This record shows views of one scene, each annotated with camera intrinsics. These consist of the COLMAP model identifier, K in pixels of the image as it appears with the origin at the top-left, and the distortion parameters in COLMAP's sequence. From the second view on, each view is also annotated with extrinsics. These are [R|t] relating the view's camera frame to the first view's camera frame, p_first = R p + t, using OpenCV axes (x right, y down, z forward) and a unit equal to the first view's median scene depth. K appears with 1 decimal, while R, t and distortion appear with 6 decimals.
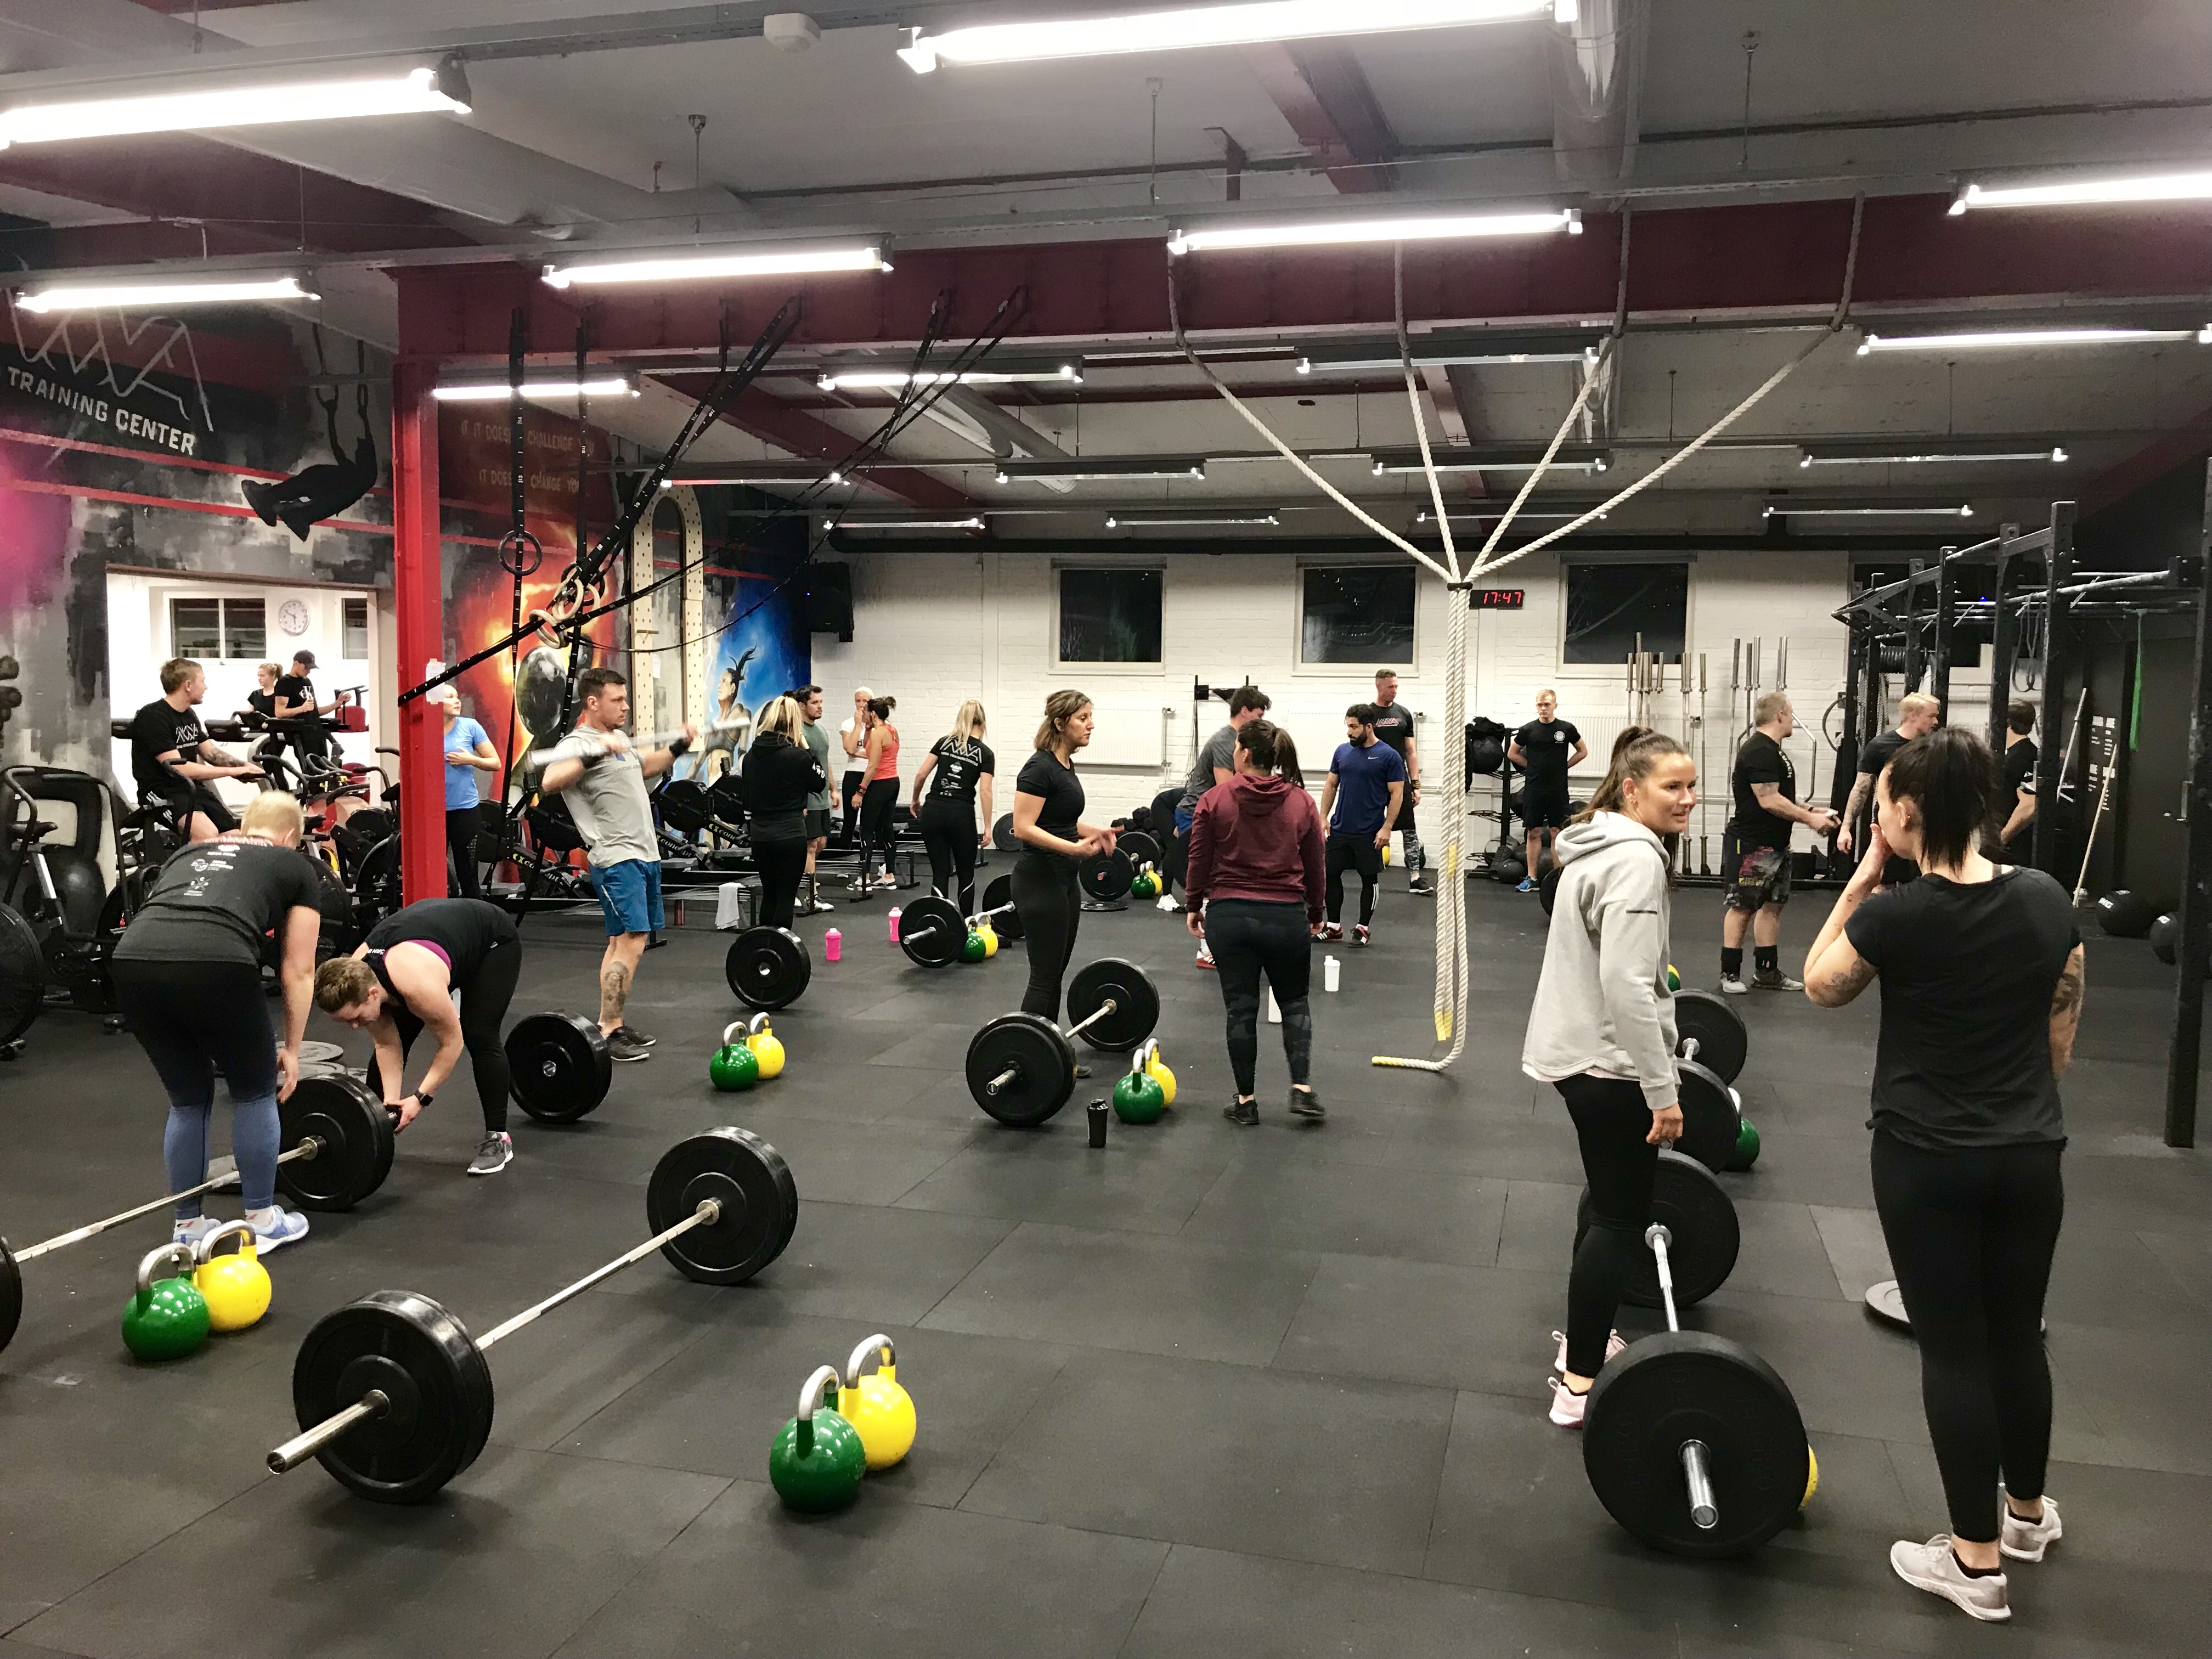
lens RADIAL K [[1789.2, 0, 1106.0], [0, 1789.2, 829.5], [0, 0, 1]] dist [0.010809, 0.007960]
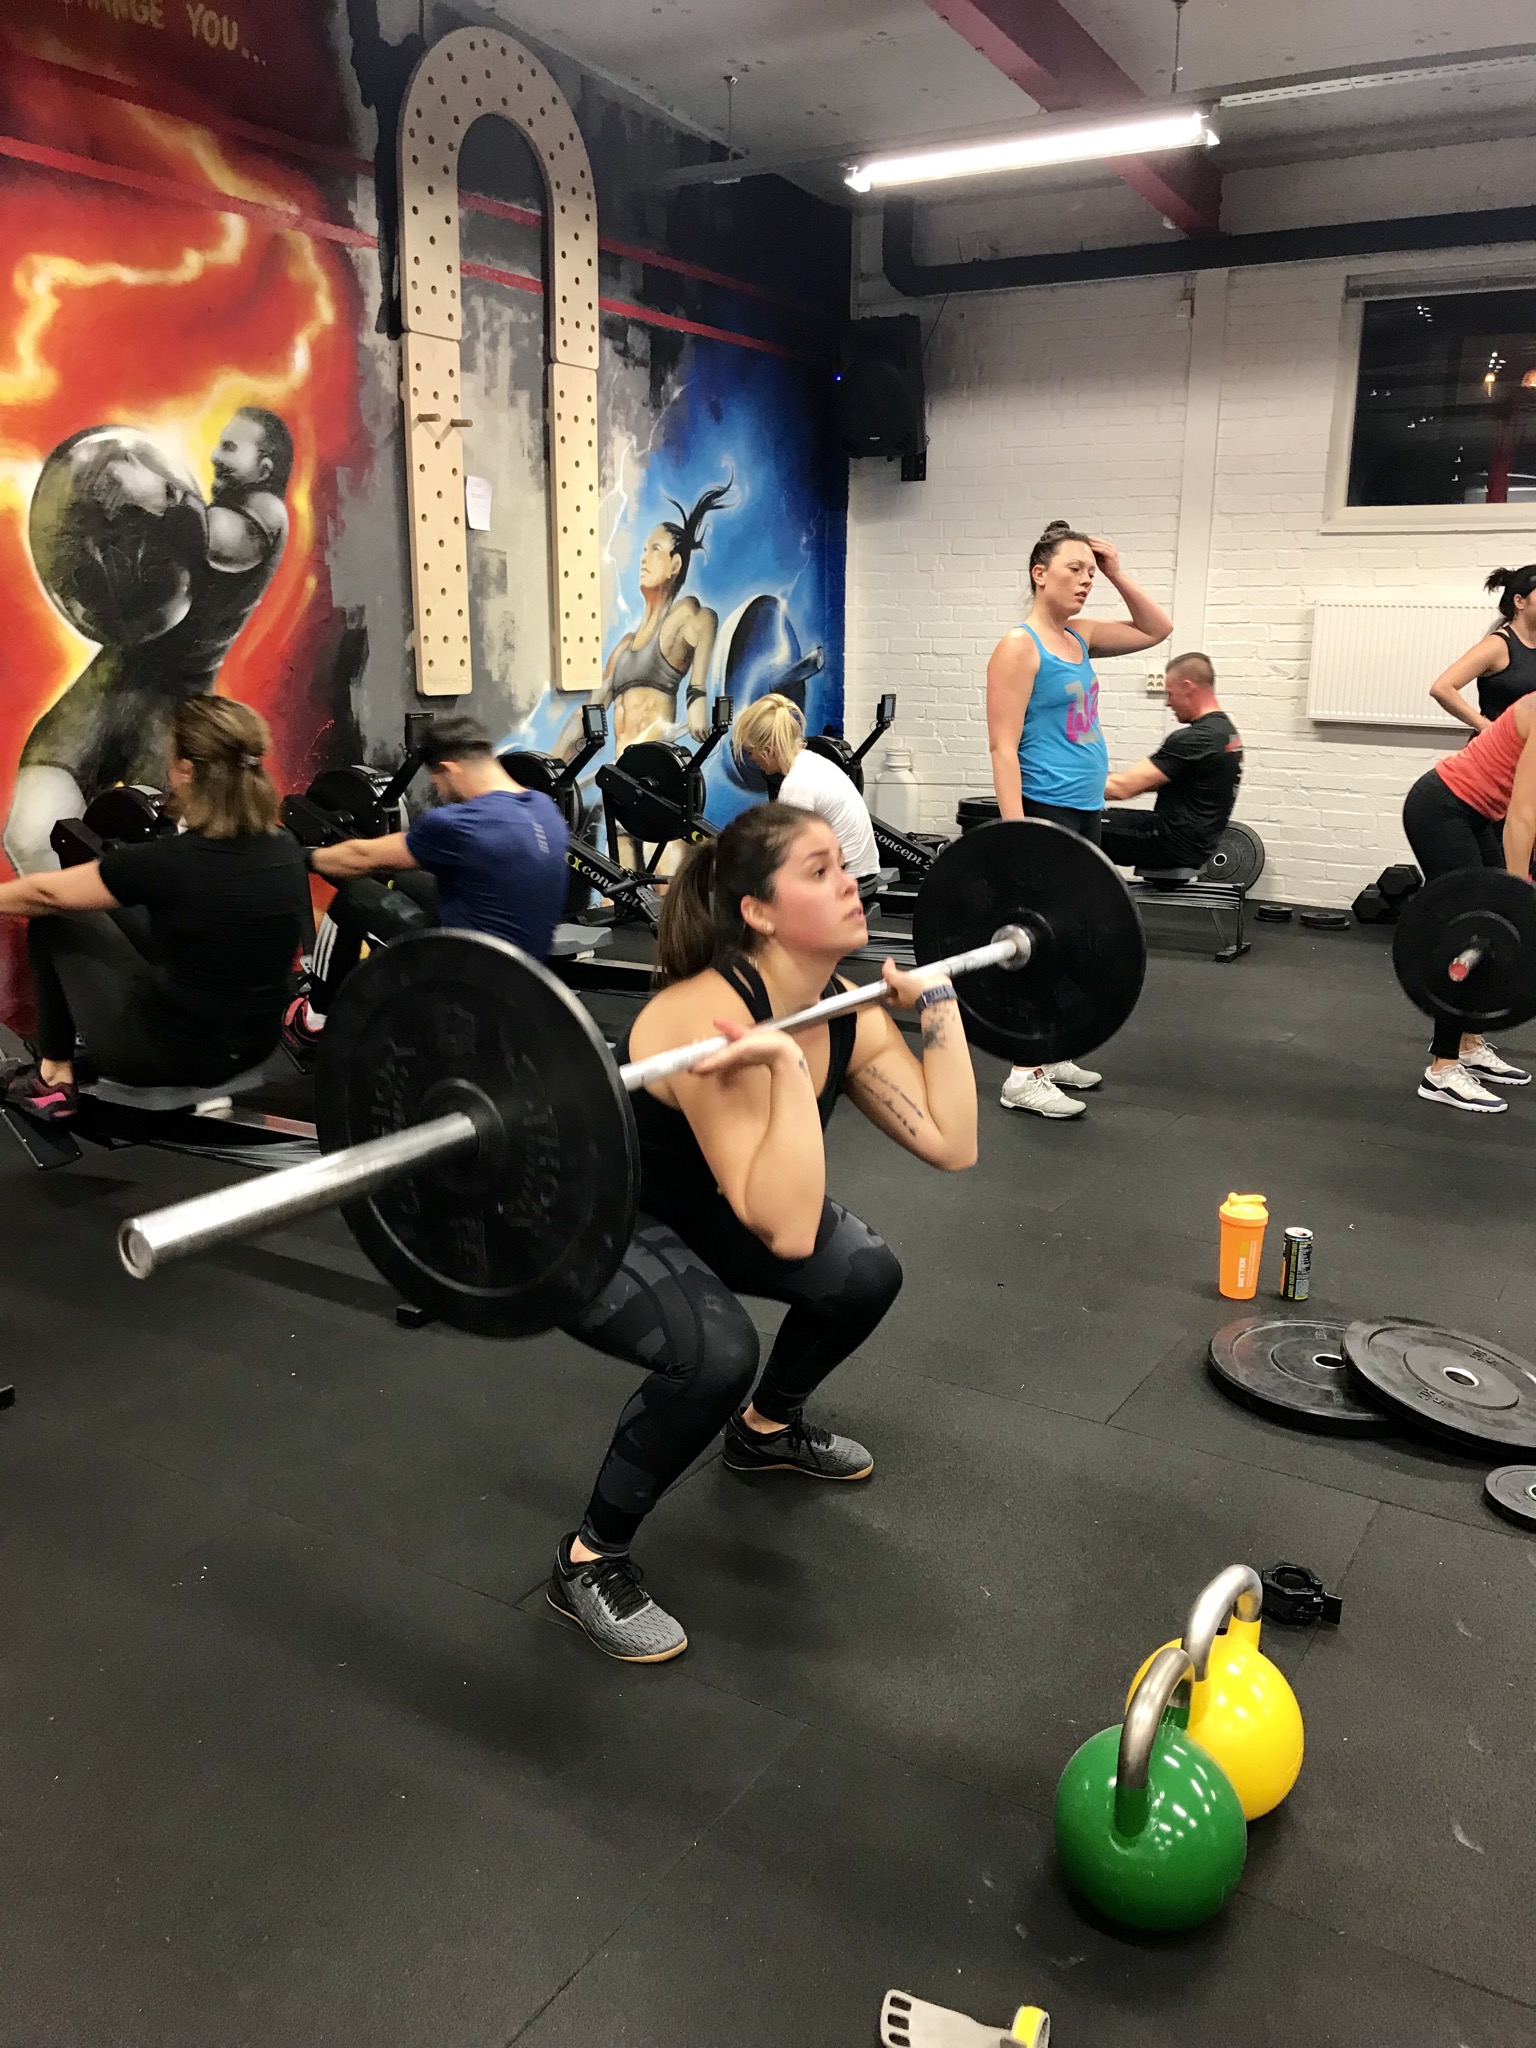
lens RADIAL K [[1672.0, 0, 767.0], [0, 1672.0, 1028.8], [0, 0, 1]] dist [-0.001528, 0.008295]
pose [[0.960570, 0.066104, -0.270065, -0.052686], [-0.024181, 0.987507, 0.155707, -0.026135], [0.276984, -0.143037, 0.950168, 0.604153]]
